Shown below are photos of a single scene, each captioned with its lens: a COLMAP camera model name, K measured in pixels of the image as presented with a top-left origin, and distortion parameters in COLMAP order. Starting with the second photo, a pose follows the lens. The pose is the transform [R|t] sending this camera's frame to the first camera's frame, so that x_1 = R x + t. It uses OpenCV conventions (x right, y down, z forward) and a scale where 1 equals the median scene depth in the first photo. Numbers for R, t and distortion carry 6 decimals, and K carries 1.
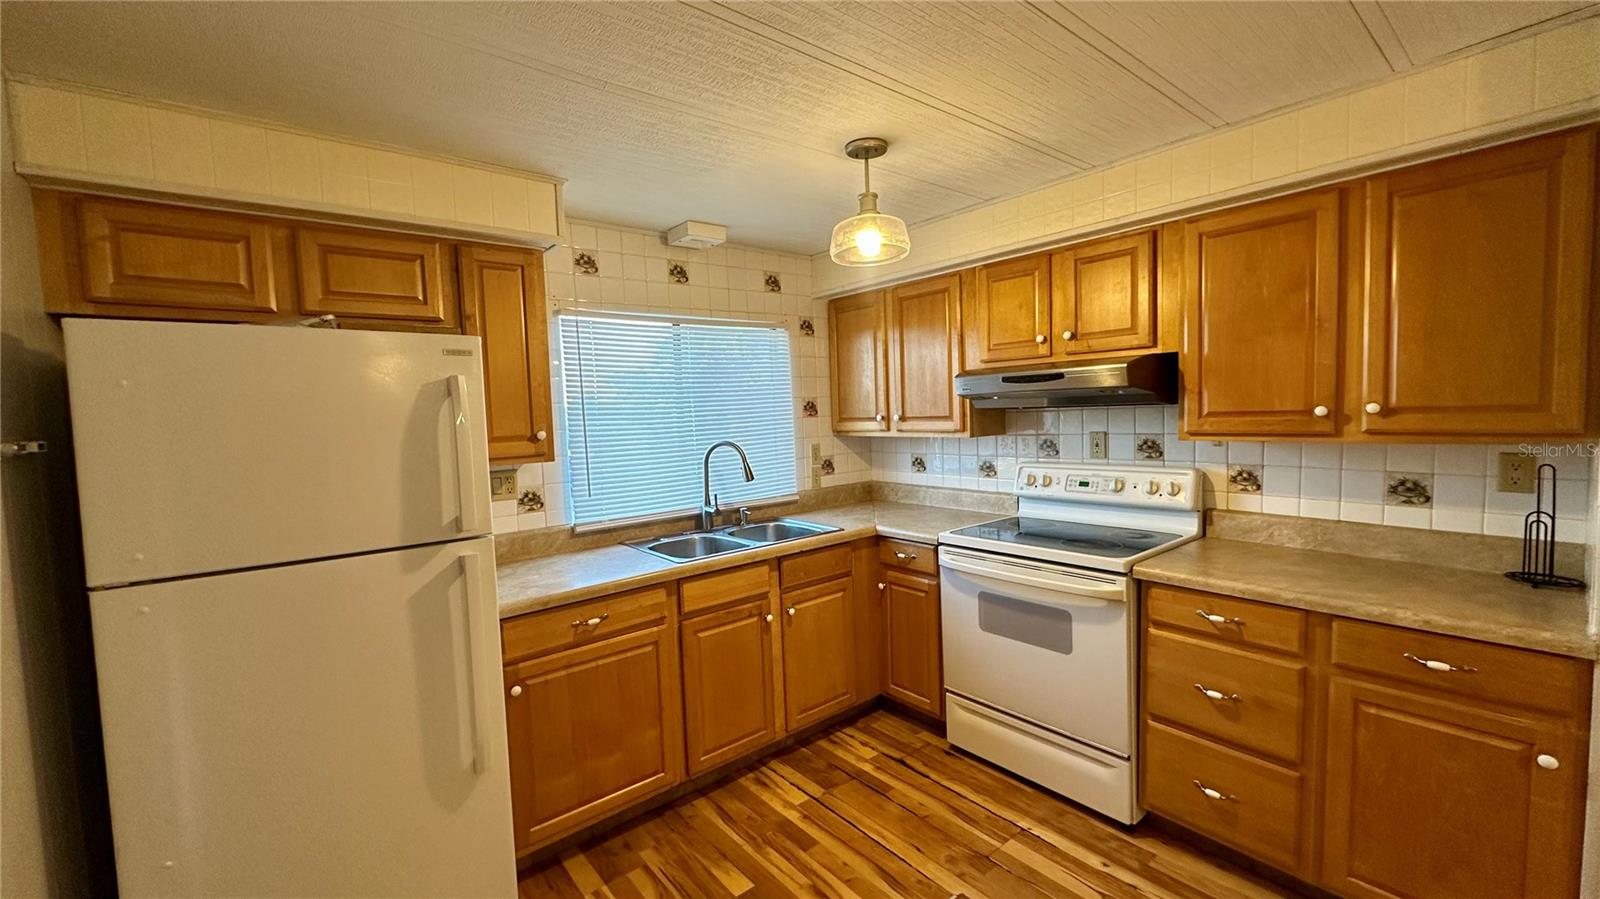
lens RADIAL K [[637.5, 0, 796.8], [0, 637.5, 446.5], [0, 0, 1]] dist [-0.002273, 0.000385]
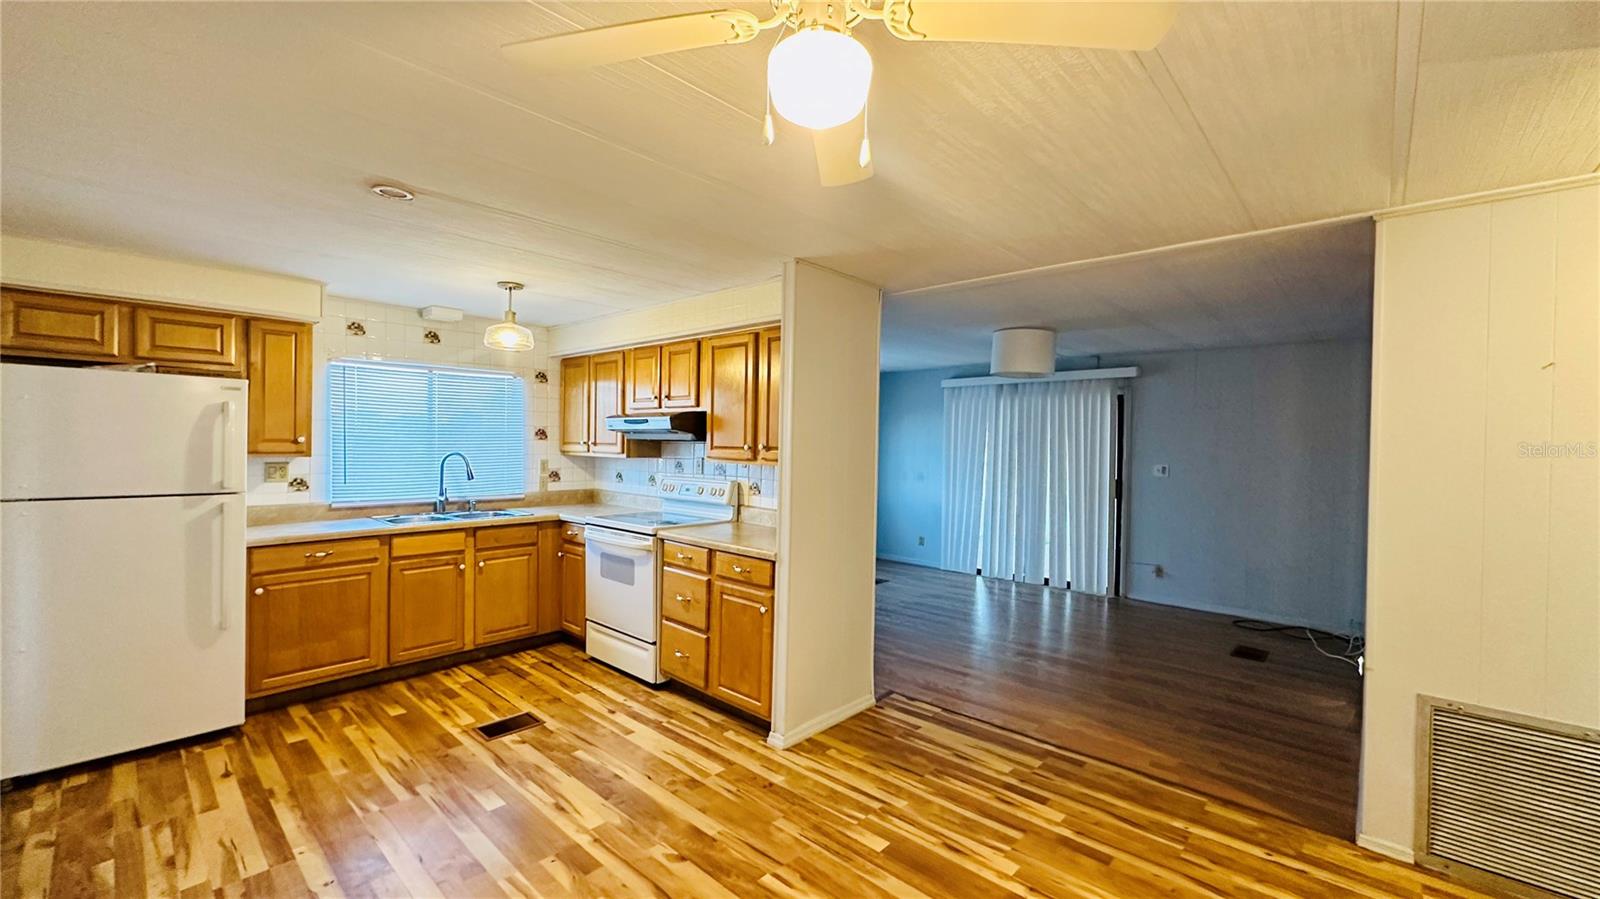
lens RADIAL K [[637.5, 0, 798.8], [0, 637.5, 446.0], [0, 0, 1]] dist [-0.002273, 0.000385]
pose [[0.987871, 0.051425, 0.146514, 0.583300], [-0.043554, 0.997456, -0.056436, 0.033527], [-0.149043, 0.049370, 0.987597, -0.735223]]
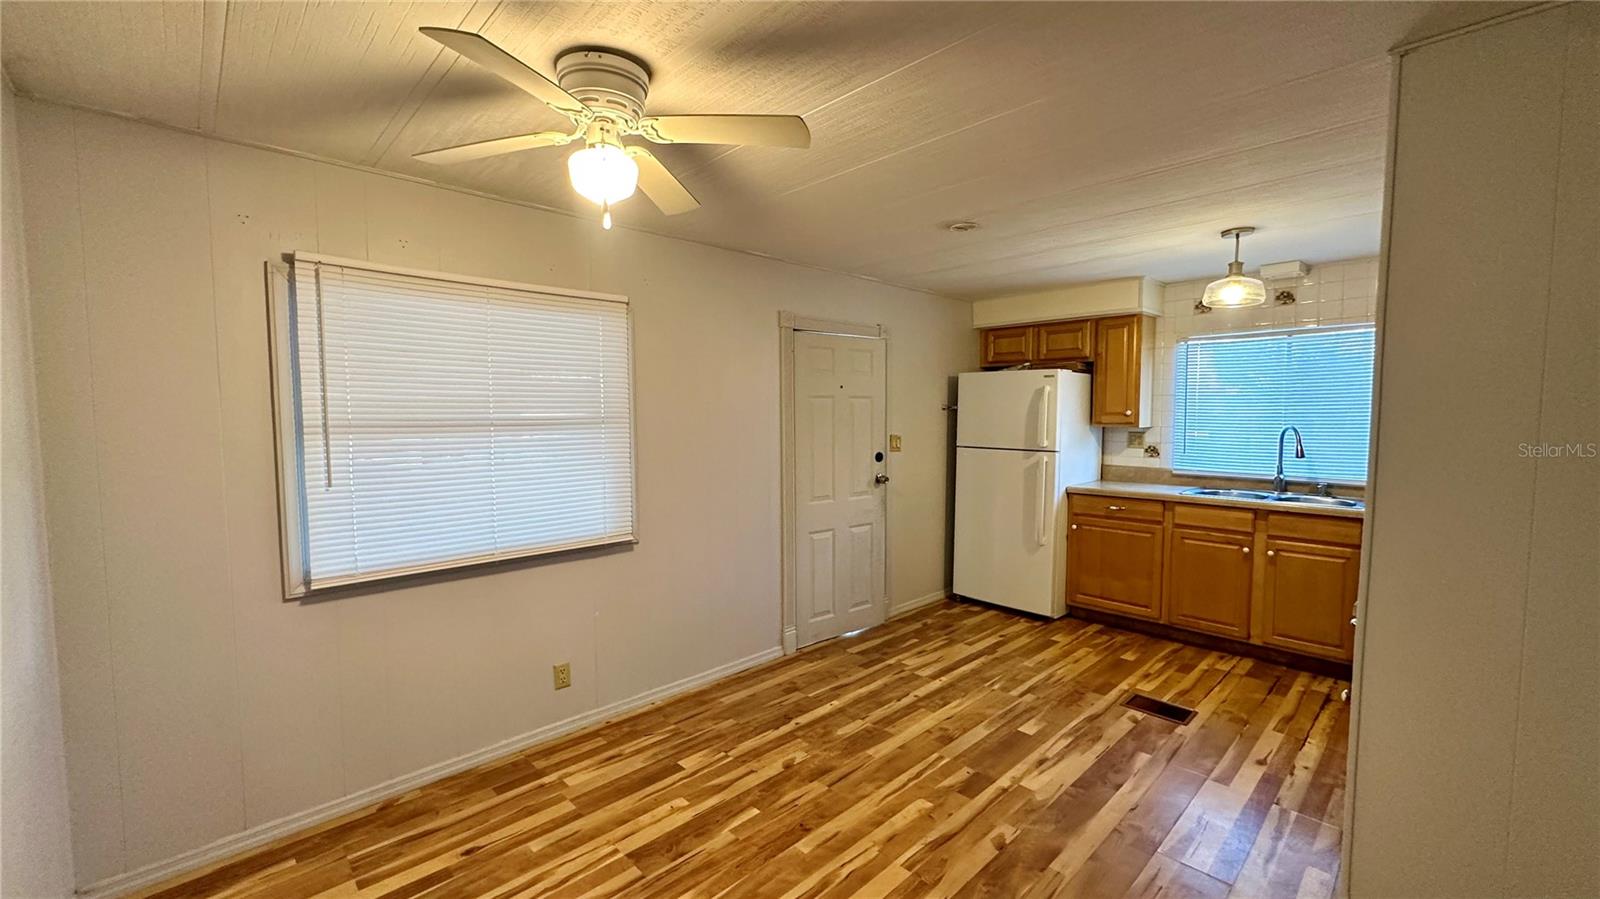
lens RADIAL K [[637.5, 0, 799.2], [0, 637.5, 451.7], [0, 0, 1]] dist [-0.002273, 0.000385]
pose [[0.083173, 0.101928, -0.991309, 1.400678], [-0.060183, 0.993453, 0.097099, -0.027404], [0.994716, 0.051584, 0.088763, -0.132874]]
